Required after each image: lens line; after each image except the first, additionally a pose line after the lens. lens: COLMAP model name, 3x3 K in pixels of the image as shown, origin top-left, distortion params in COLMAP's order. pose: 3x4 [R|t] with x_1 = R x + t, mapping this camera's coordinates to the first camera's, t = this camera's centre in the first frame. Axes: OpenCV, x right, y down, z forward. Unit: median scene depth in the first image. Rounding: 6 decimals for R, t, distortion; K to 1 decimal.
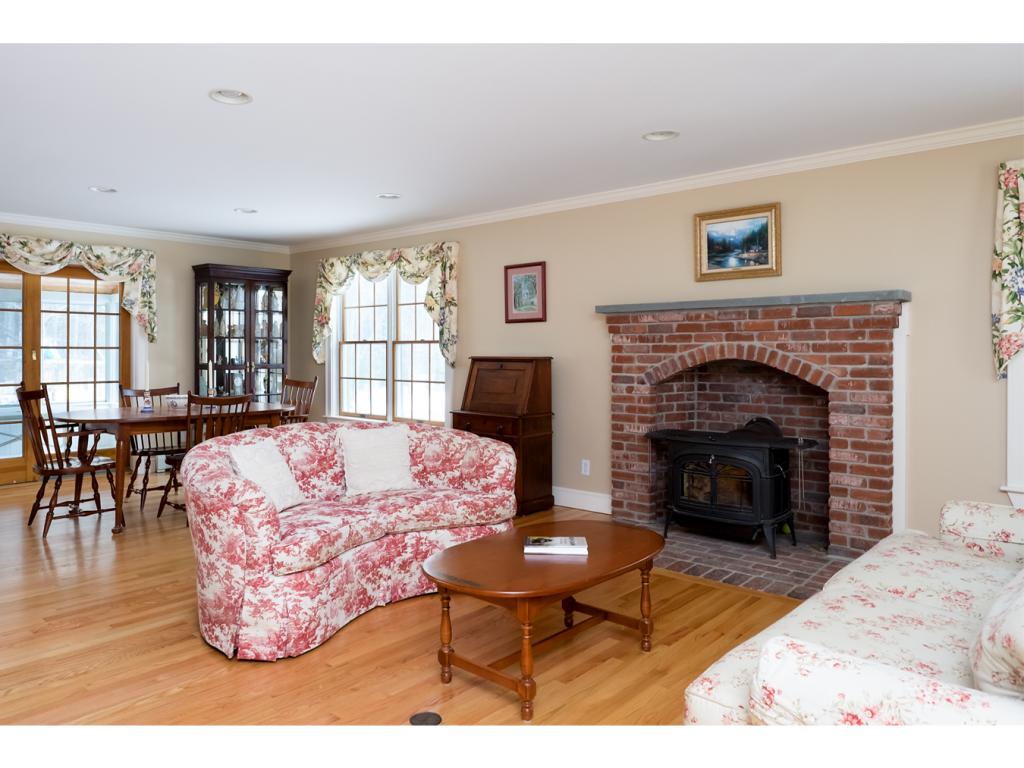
lens RADIAL K [[696.5, 0, 471.9], [0, 696.5, 358.1], [0, 0, 1]] dist [-0.001748, 0.000273]
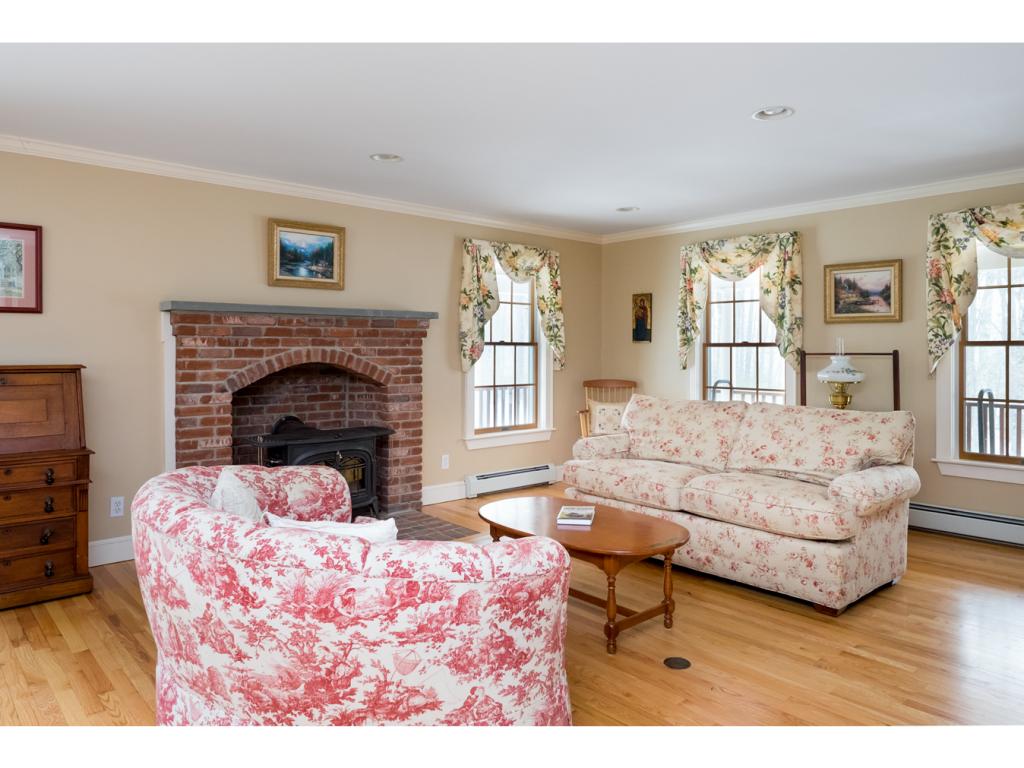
lens RADIAL K [[696.5, 0, 471.9], [0, 696.5, 358.1], [0, 0, 1]] dist [-0.001748, 0.000273]
pose [[0.119392, -0.010316, 0.992794, -0.701879], [0.010272, 0.999905, 0.009154, -0.013428], [-0.992794, 0.009105, 0.119487, 0.656054]]
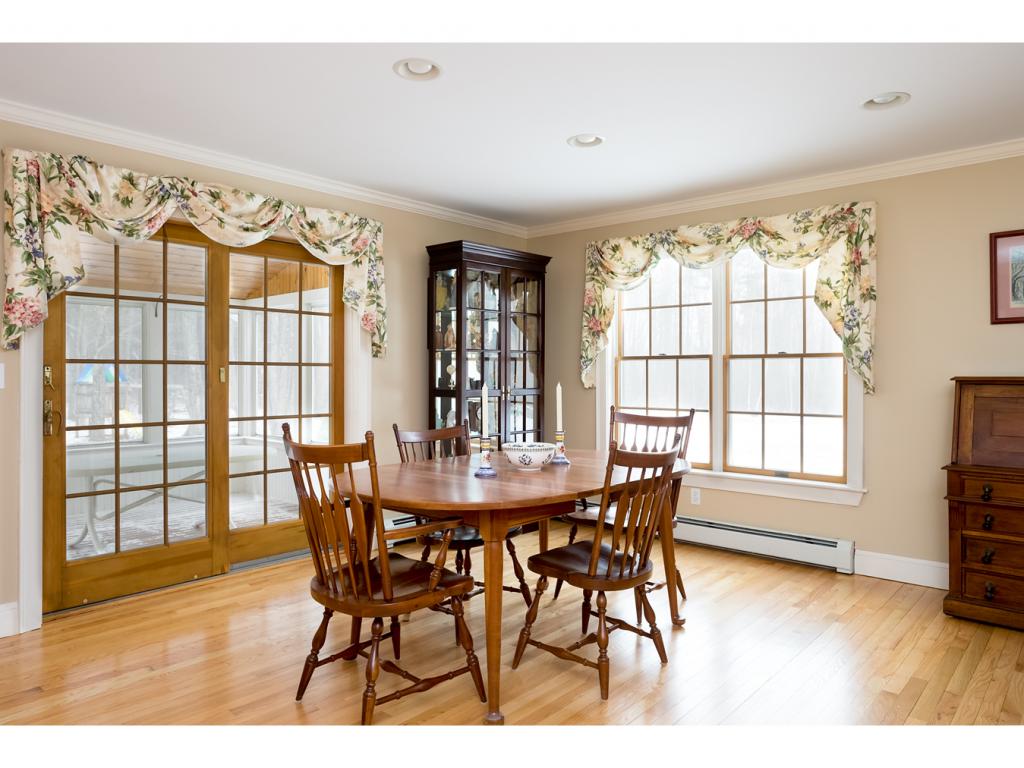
lens RADIAL K [[661.7, 0, 512.0], [0, 661.7, 384.0], [0, 0, 1]] dist [-0.001240, -0.000527]
pose [[0.999777, -0.000816, 0.021116, -0.220221], [0.000710, 0.999987, 0.005021, 0.000282], [-0.021119, -0.005005, 0.999764, 0.227888]]
